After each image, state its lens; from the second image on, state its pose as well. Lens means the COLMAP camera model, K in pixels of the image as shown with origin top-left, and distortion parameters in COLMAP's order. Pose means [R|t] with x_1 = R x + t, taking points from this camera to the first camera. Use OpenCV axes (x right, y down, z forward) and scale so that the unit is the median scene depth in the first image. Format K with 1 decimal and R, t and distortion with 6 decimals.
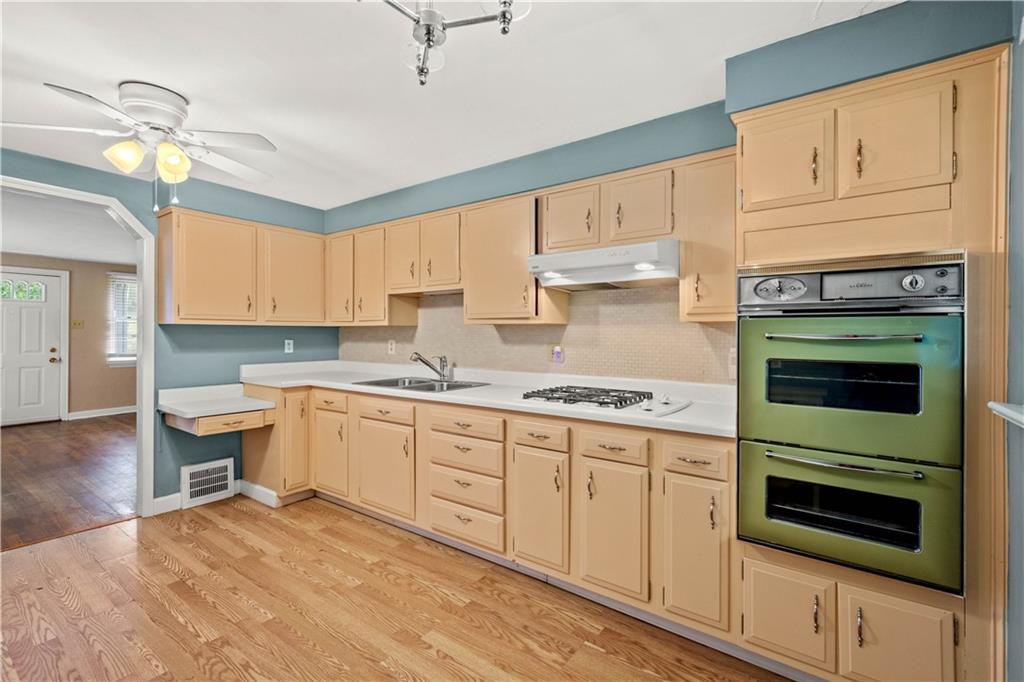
lens RADIAL K [[449.9, 0, 511.2], [0, 449.9, 333.5], [0, 0, 1]] dist [0.013119, -0.000973]
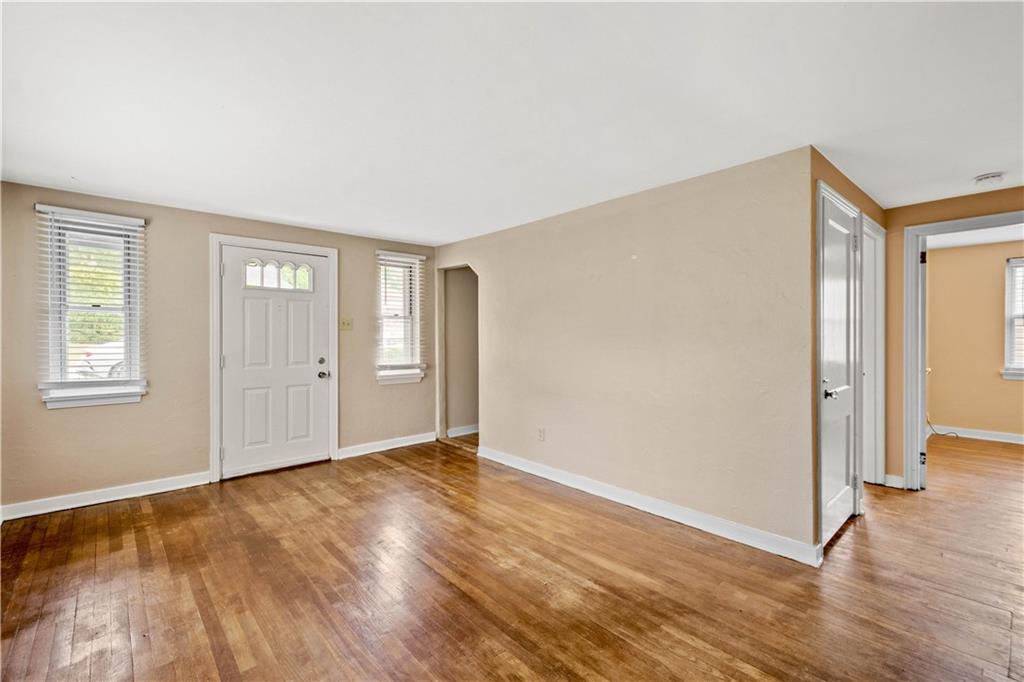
lens RADIAL K [[449.9, 0, 514.5], [0, 449.9, 339.0], [0, 0, 1]] dist [0.013119, -0.000973]
pose [[0.977261, -0.006123, -0.211953, -0.540707], [0.007614, 0.999952, 0.006218, 0.000456], [0.211904, -0.007690, 0.977260, 0.363318]]
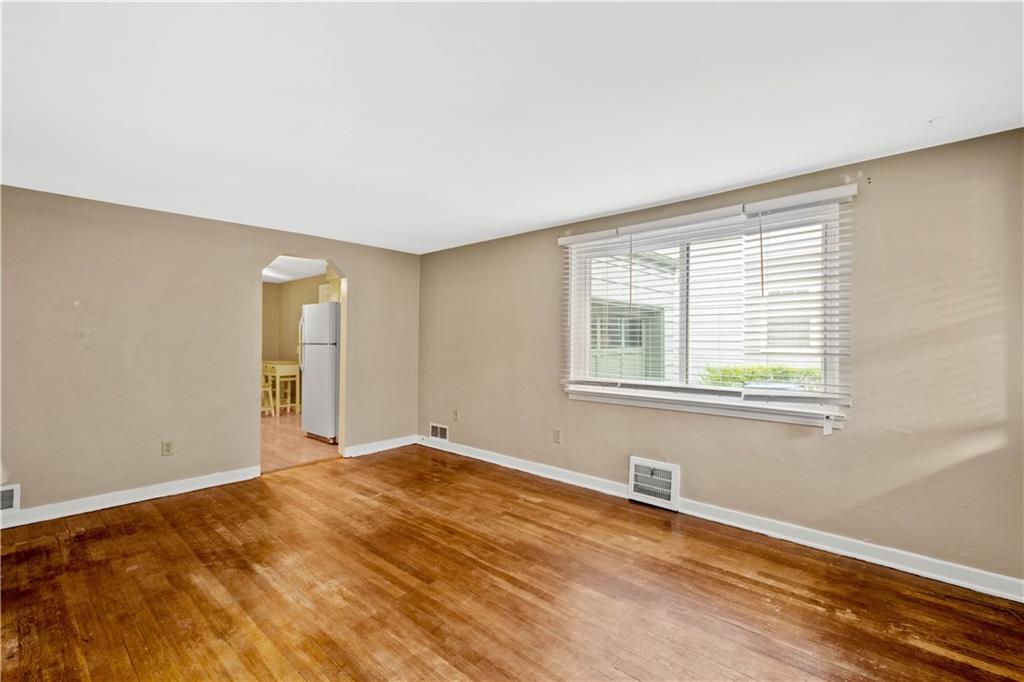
lens RADIAL K [[449.9, 0, 526.2], [0, 449.9, 340.0], [0, 0, 1]] dist [0.013119, -0.000973]
pose [[-0.996208, -0.008550, 0.086586, -0.806218], [-0.008757, 0.999960, -0.002017, -0.002243], [-0.086565, -0.002767, -0.996242, 1.058715]]
